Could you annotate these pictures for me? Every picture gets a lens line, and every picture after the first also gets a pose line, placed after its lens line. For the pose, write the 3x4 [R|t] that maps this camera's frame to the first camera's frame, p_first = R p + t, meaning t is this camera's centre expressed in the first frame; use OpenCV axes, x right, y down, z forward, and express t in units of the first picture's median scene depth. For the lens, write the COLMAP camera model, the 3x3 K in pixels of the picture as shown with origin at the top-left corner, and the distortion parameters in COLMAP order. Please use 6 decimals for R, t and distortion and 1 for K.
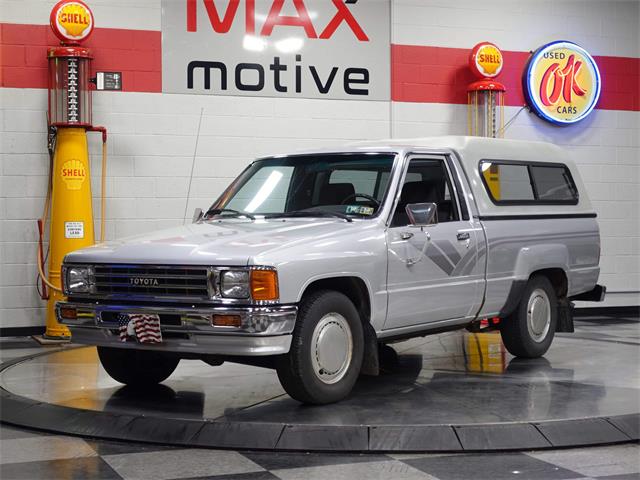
lens RADIAL K [[1193.9, 0, 320.0], [0, 1193.9, 240.0], [0, 0, 1]] dist [0.003124, -0.061699]
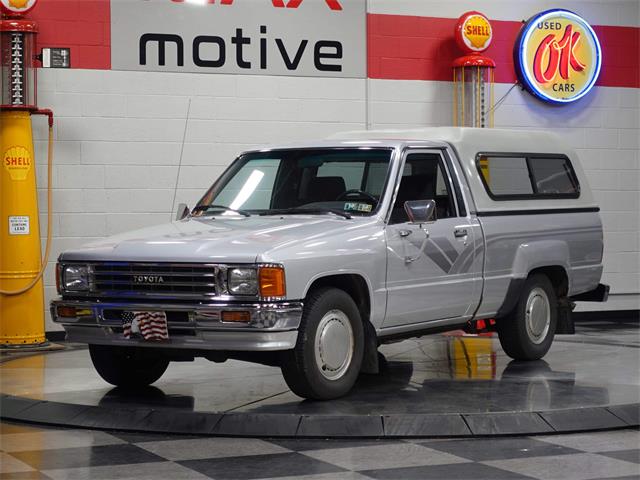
lens RADIAL K [[1607.4, 0, 320.0], [0, 1607.4, 240.0], [0, 0, 1]] dist [-0.005476, 0.049265]
pose [[0.998419, -0.002046, 0.056175, -0.046199], [0.001810, 0.999989, 0.004254, -0.001884], [-0.056183, -0.004146, 0.998412, -0.203337]]
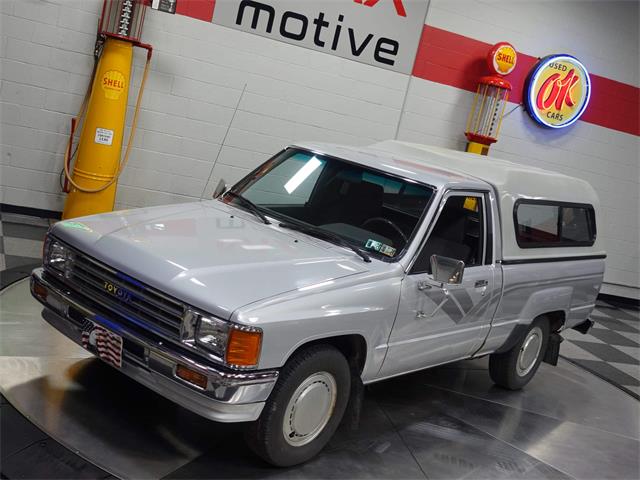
lens RADIAL K [[818.8, 0, 320.0], [0, 818.8, 240.0], [0, 0, 1]] dist [0.003816, 0.008720]
pose [[0.972352, 0.224407, 0.064606, -0.042254], [-0.231906, 0.960425, 0.154286, -0.073542], [-0.027426, -0.165003, 0.985912, 0.244684]]
